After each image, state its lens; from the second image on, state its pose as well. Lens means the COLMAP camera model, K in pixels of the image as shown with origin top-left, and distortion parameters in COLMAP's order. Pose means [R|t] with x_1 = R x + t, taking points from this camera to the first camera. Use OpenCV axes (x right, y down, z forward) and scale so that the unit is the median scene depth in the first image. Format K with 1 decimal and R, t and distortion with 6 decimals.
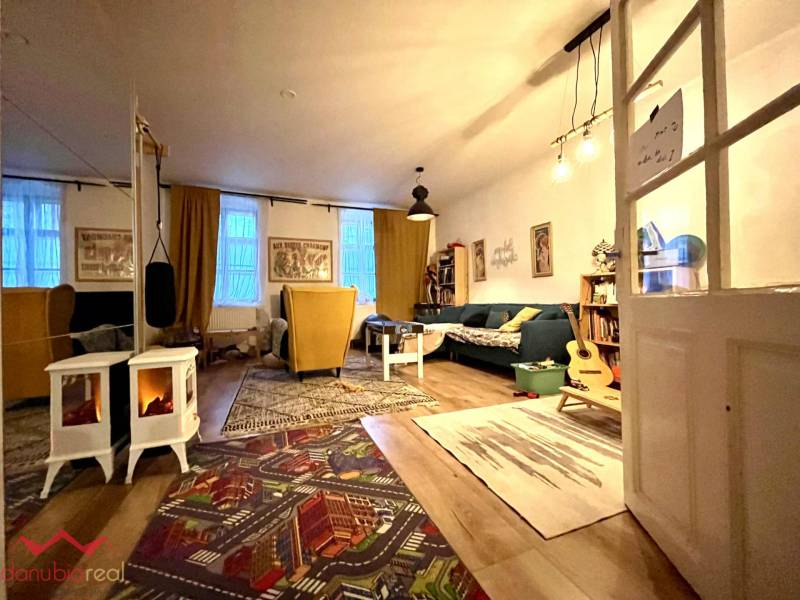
lens RADIAL K [[323.5, 0, 400.0], [0, 323.5, 300.0], [0, 0, 1]] dist [-0.002067, -0.000180]
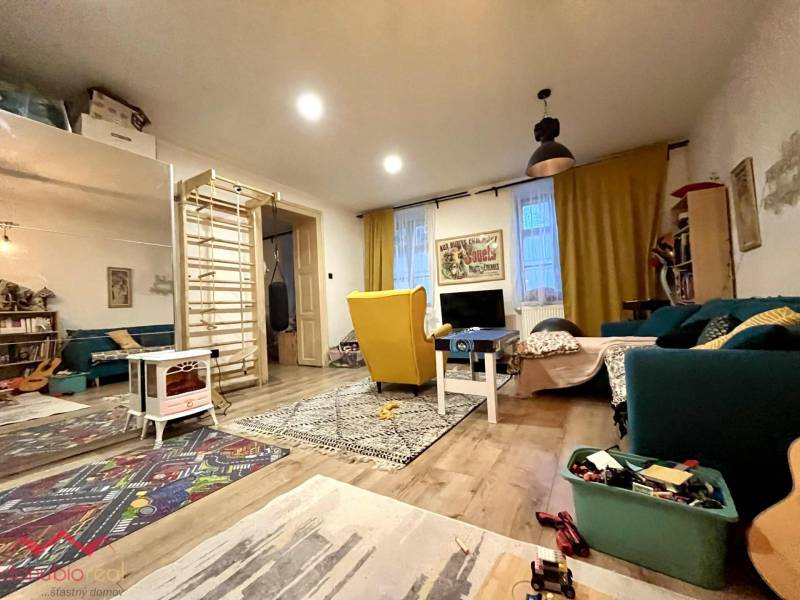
lens RADIAL K [[323.5, 0, 400.0], [0, 323.5, 300.0], [0, 0, 1]] dist [-0.002067, -0.000180]
pose [[0.592438, -0.039155, -0.804664, 0.756559], [0.044381, 0.998888, -0.015930, -0.001323], [0.804392, -0.026274, 0.593517, 0.748985]]
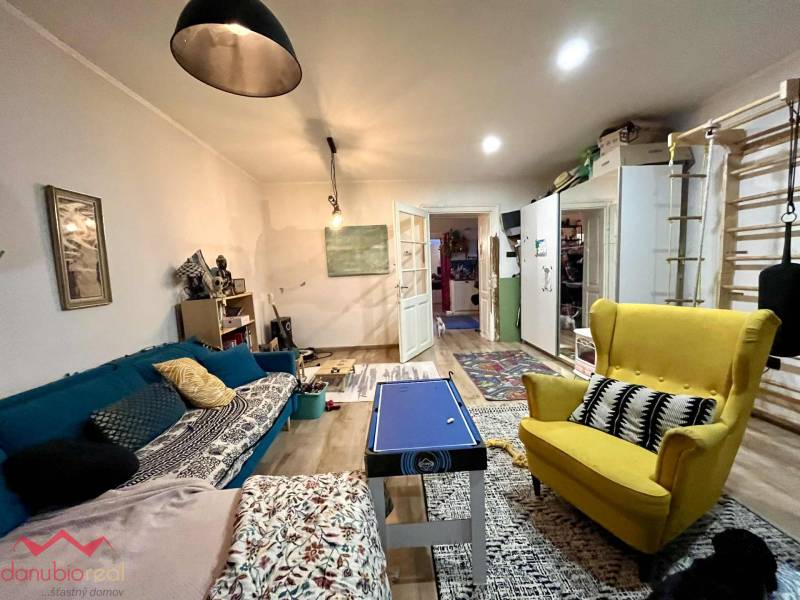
lens RADIAL K [[323.5, 0, 400.0], [0, 323.5, 300.0], [0, 0, 1]] dist [-0.002067, -0.000180]
pose [[-0.942145, 0.019381, 0.334644, -0.244541], [0.052574, 0.994515, 0.090418, -0.177556], [-0.331056, 0.102781, -0.937997, 2.359661]]
